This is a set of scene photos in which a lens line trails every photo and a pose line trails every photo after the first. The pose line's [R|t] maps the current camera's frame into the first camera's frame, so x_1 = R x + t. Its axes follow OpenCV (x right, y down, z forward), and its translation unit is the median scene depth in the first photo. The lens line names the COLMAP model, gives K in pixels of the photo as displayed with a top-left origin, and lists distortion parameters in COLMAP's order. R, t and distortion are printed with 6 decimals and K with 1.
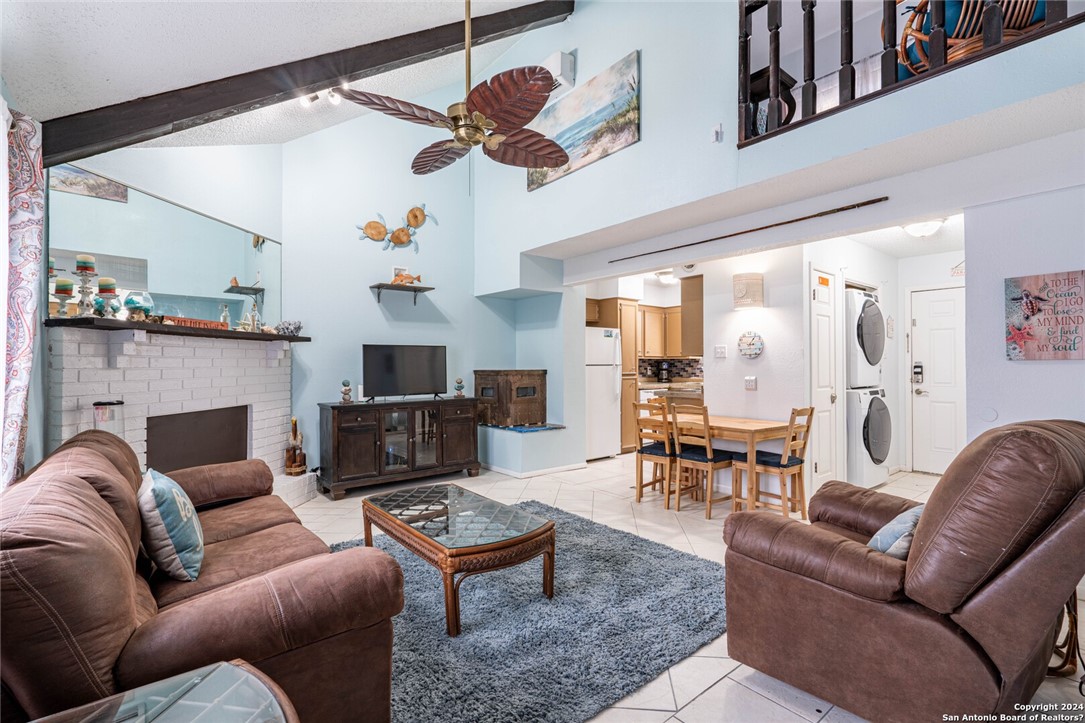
lens RADIAL K [[493.0, 0, 547.6], [0, 493.0, 359.9], [0, 0, 1]] dist [-0.000093, -0.000068]
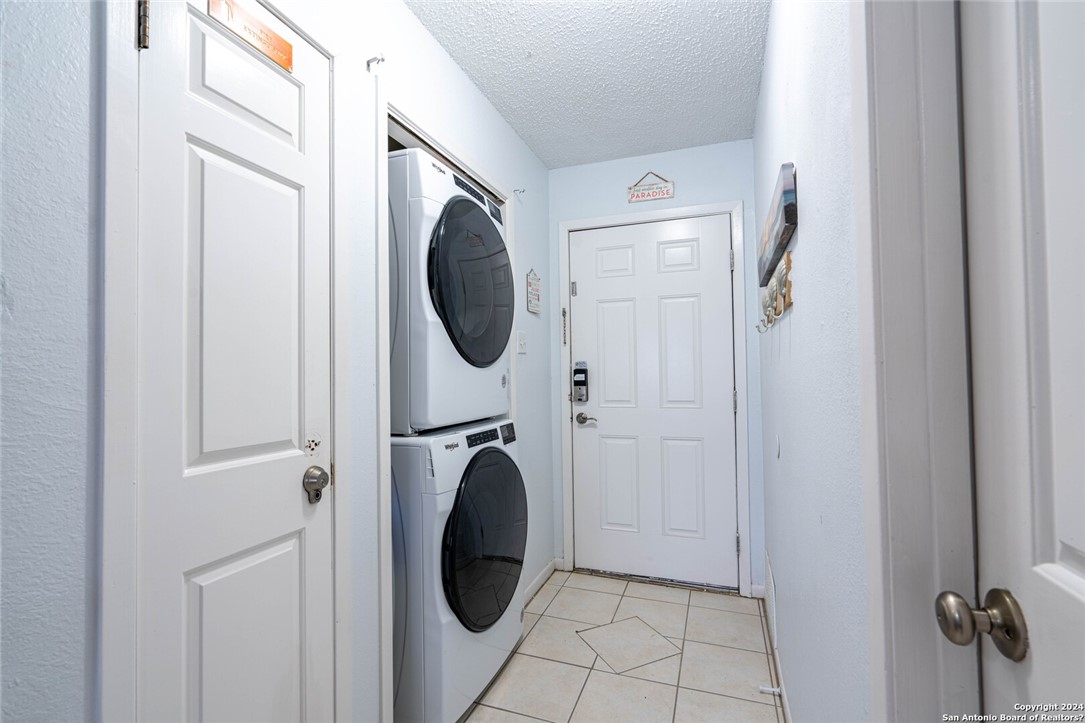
lens RADIAL K [[493.0, 0, 540.9], [0, 493.0, 362.5], [0, 0, 1]] dist [-0.000093, -0.000068]
pose [[0.858942, 0.000071, 0.512074, 0.504949], [0.009256, 0.999834, -0.015665, 0.014187], [-0.511990, 0.018196, 0.858799, 0.644623]]
